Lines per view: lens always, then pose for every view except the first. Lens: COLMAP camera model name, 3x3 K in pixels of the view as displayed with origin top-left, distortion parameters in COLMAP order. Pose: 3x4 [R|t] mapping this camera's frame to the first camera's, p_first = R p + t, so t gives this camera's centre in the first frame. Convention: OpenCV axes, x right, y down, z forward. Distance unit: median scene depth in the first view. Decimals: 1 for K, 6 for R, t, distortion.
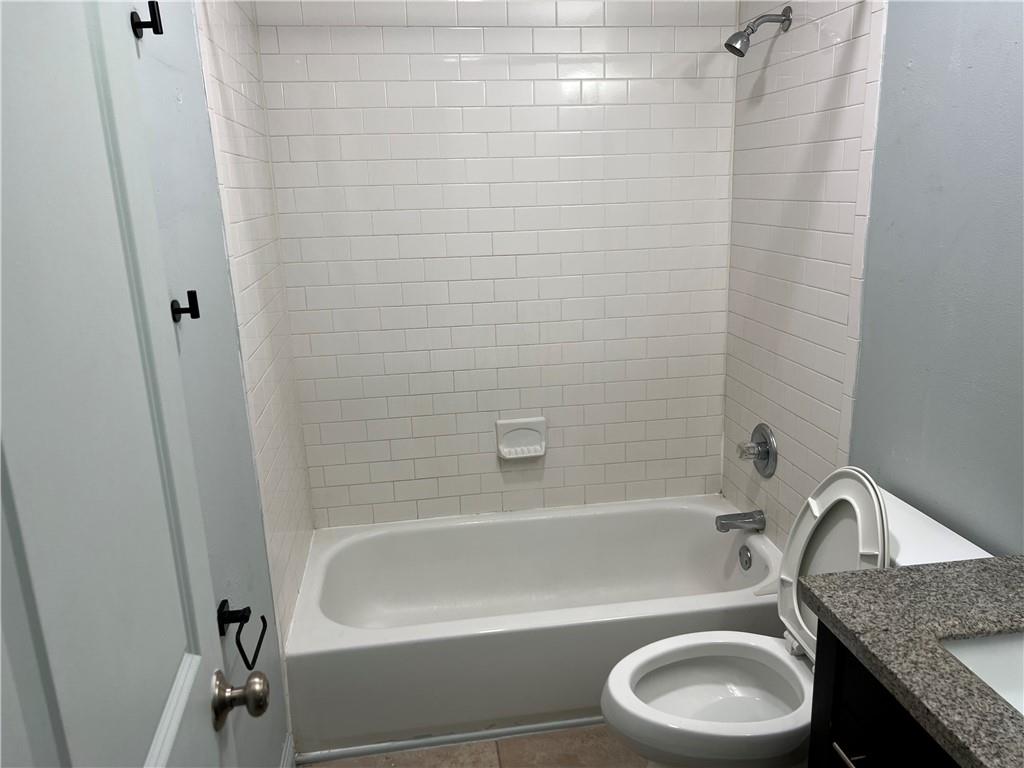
lens RADIAL K [[777.8, 0, 512.0], [0, 777.8, 384.9], [0, 0, 1]] dist [0.065613, -0.065210]
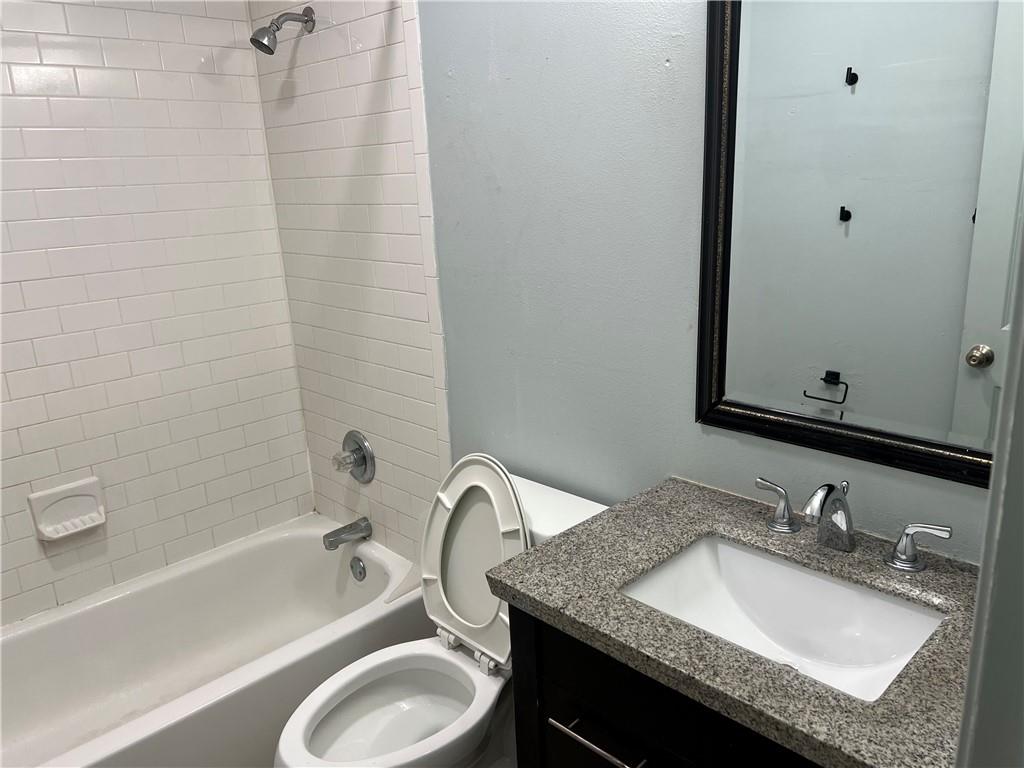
lens RADIAL K [[777.8, 0, 513.2], [0, 777.8, 384.0], [0, 0, 1]] dist [0.065613, -0.065210]
pose [[0.800525, -0.163148, 0.576665, -0.093688], [0.170112, 0.984513, 0.042386, -0.019572], [-0.574649, 0.064166, 0.815880, 0.096200]]
